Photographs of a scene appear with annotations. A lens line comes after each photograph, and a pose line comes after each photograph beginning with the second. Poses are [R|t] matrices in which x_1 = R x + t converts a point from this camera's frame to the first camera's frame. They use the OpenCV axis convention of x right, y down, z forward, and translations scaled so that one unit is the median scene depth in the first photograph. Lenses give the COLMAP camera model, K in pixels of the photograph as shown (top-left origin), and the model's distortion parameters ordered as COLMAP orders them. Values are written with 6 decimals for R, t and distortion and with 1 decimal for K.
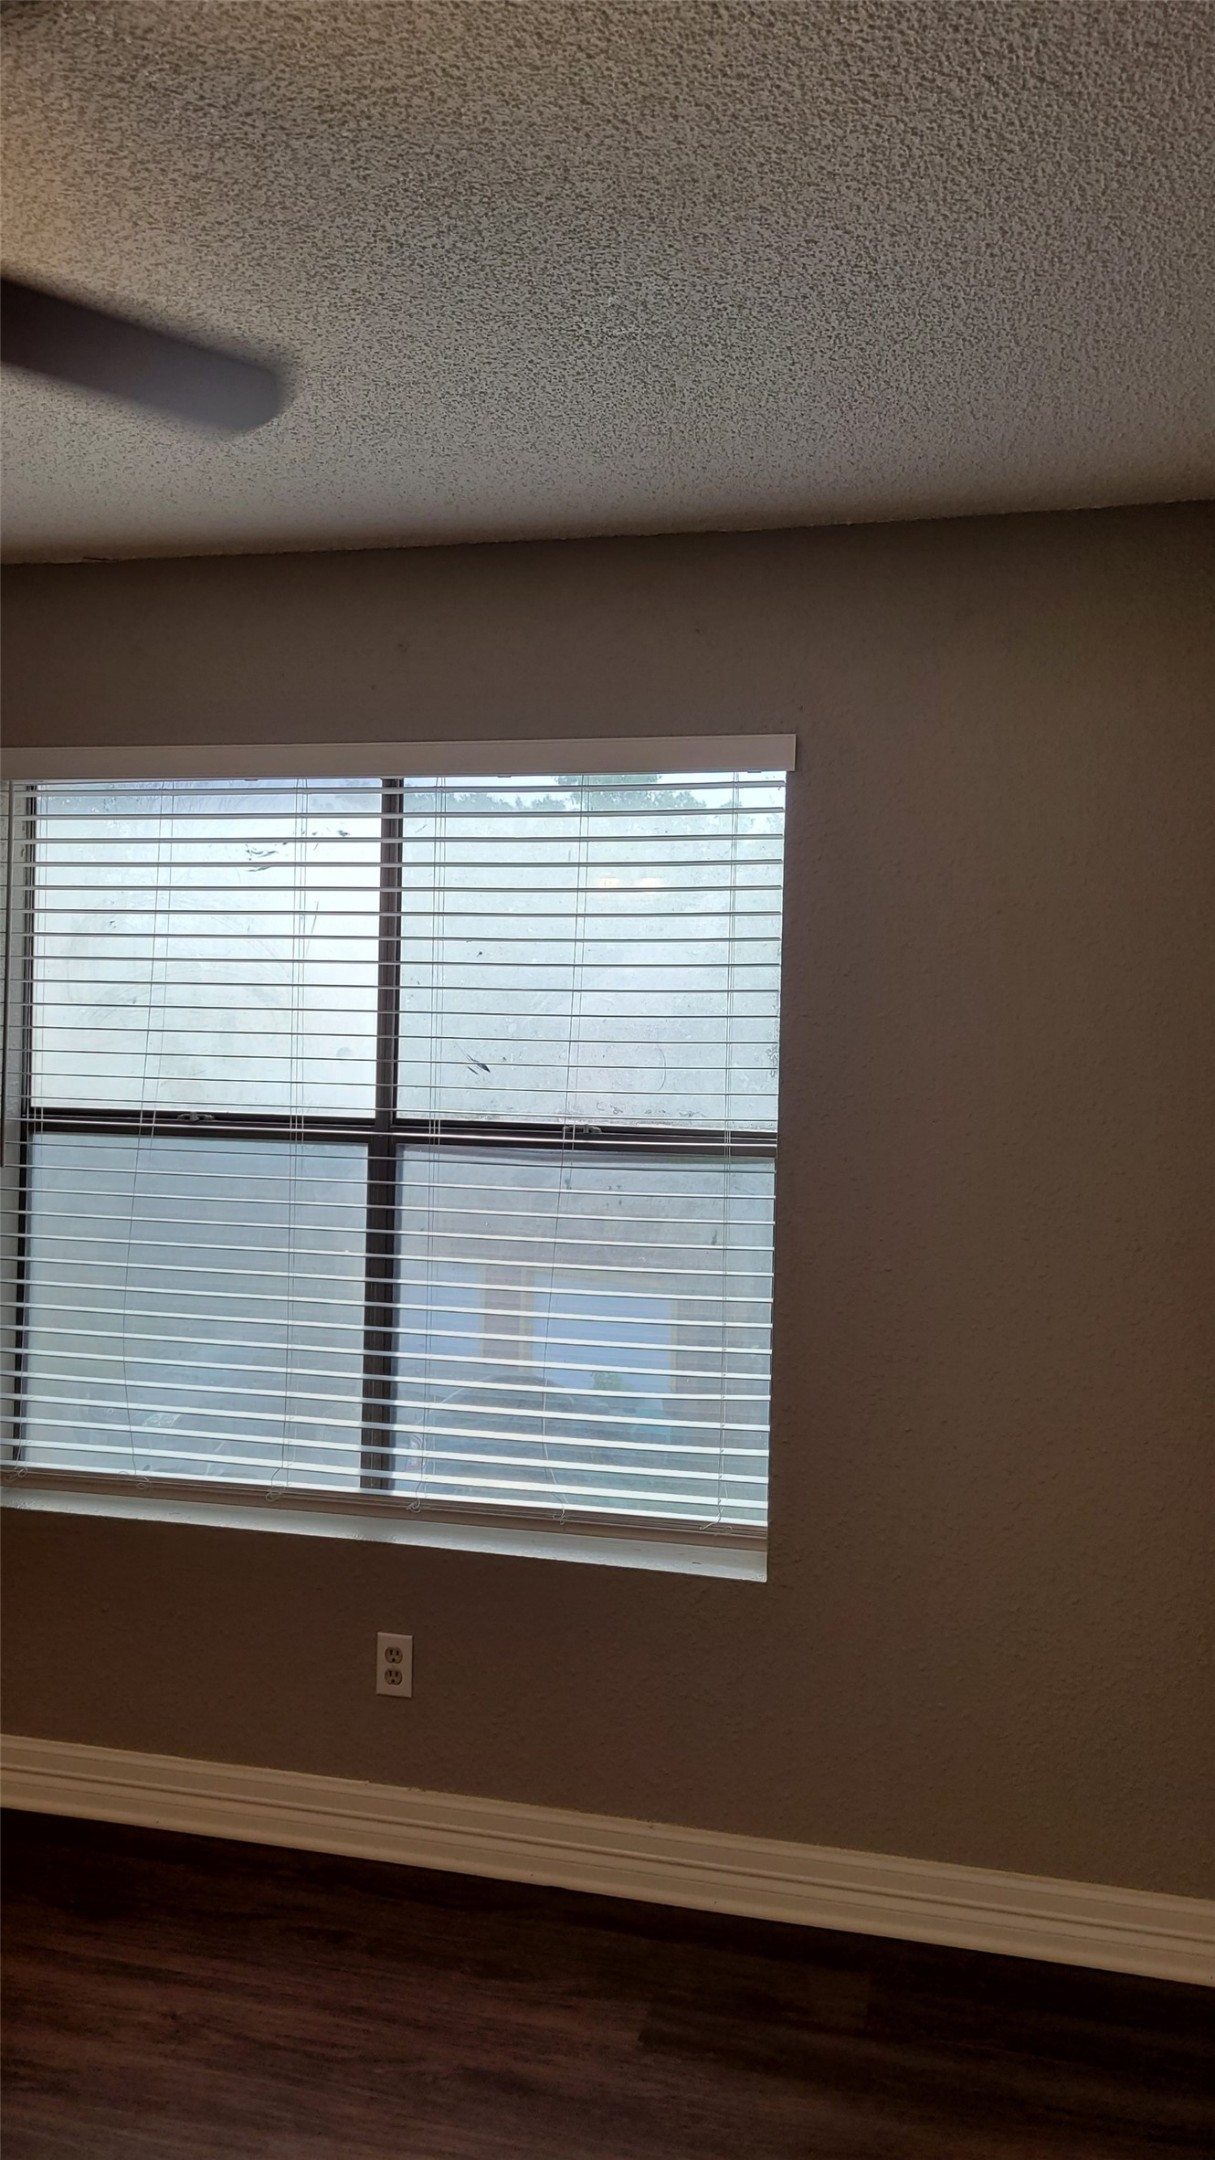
lens RADIAL K [[1675.1, 0, 598.8], [0, 1675.1, 1063.8], [0, 0, 1]] dist [0.067212, -0.030170]
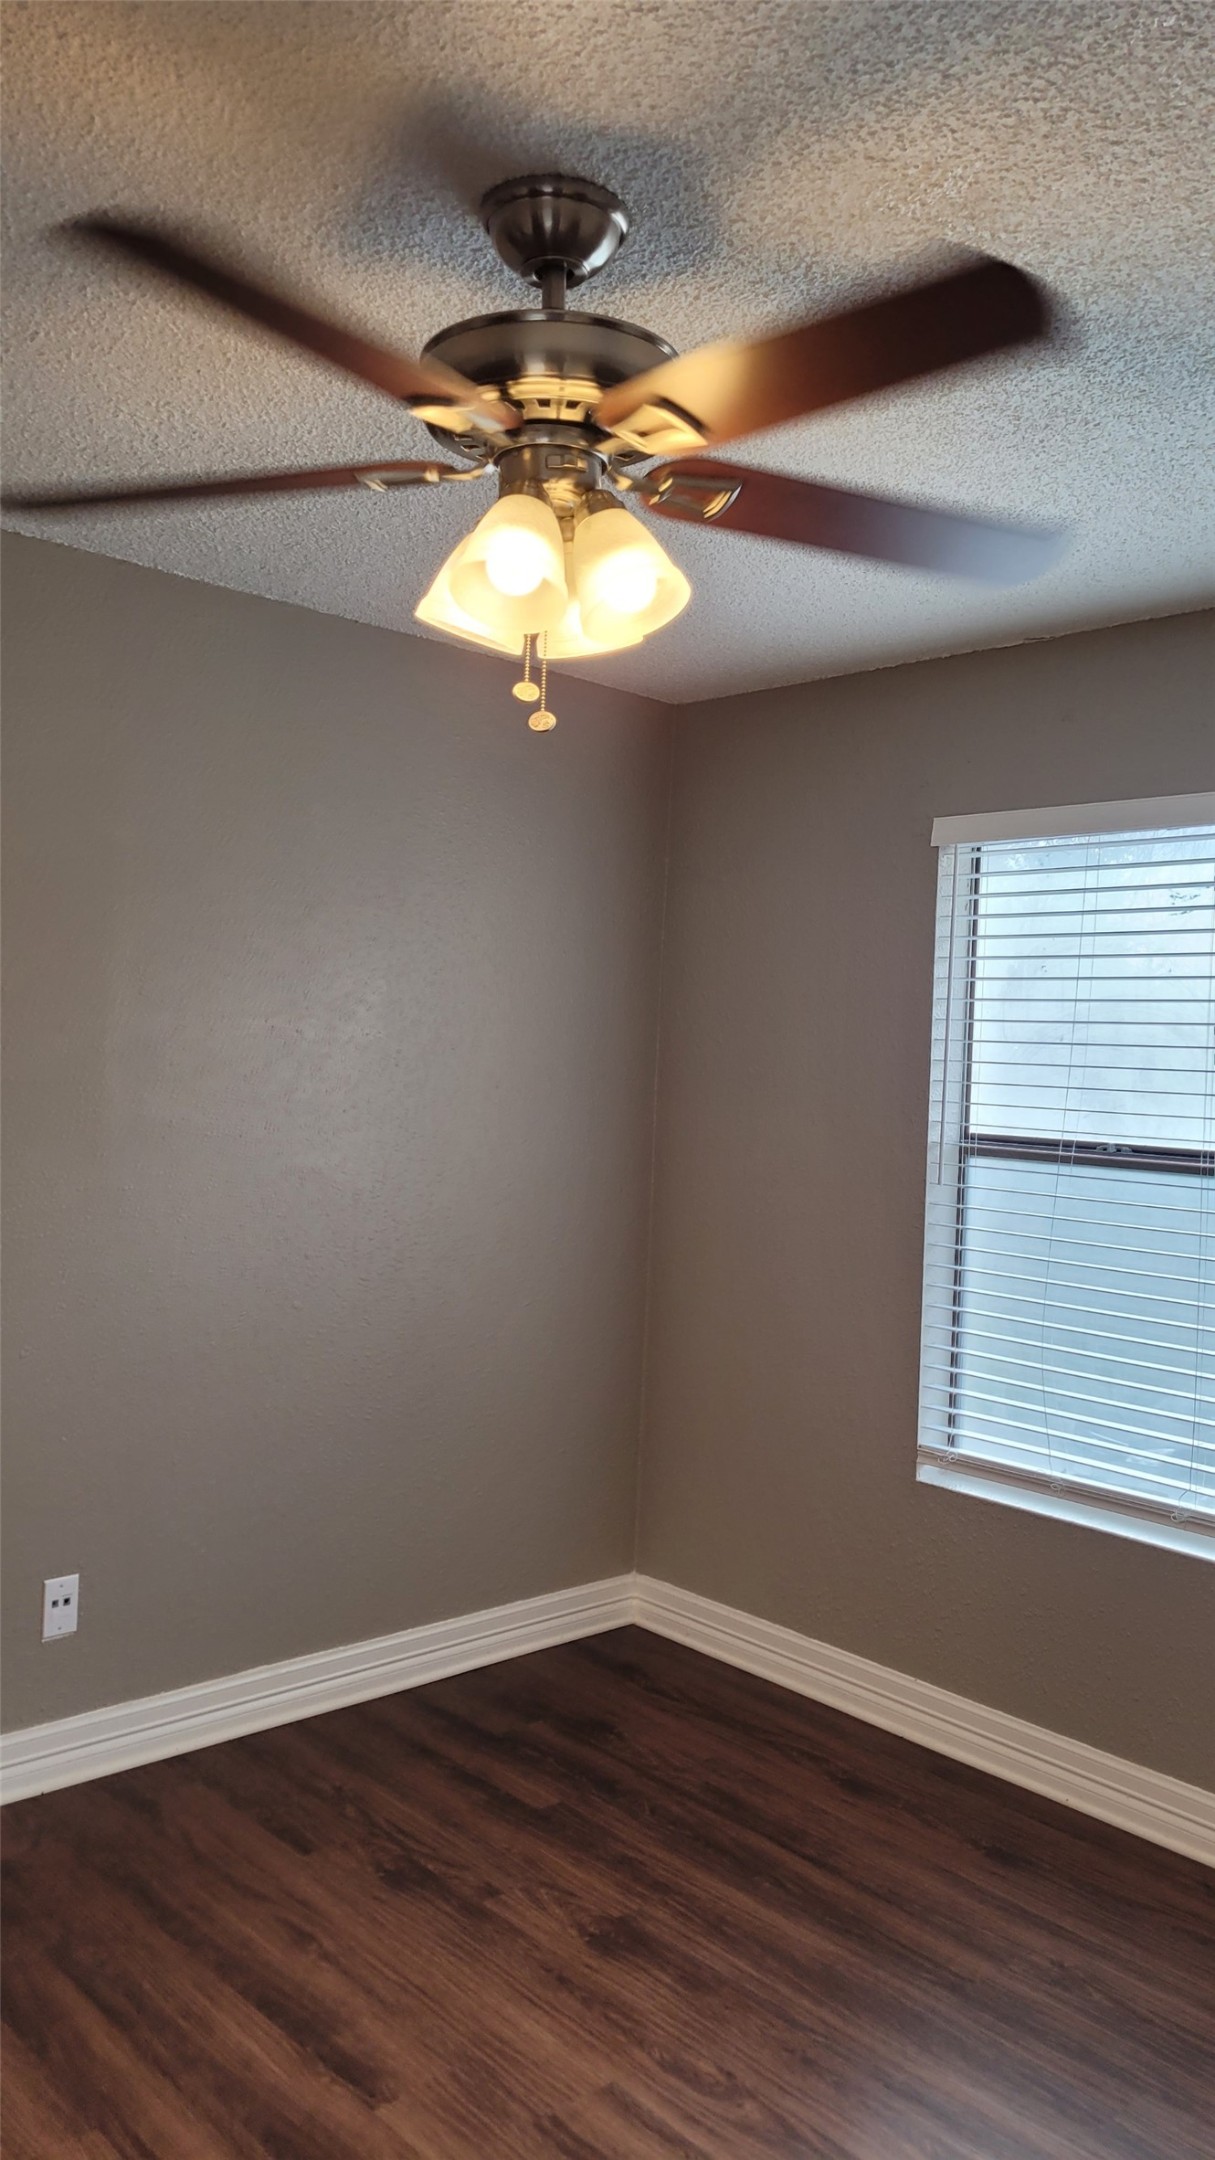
lens RADIAL K [[1675.1, 0, 613.4], [0, 1675.1, 1083.6], [0, 0, 1]] dist [0.067212, -0.030170]
pose [[0.836329, 0.020400, -0.547849, 0.080467], [-0.025427, 0.999675, -0.001592, 0.000425], [0.547639, 0.015262, 0.836576, -0.066305]]
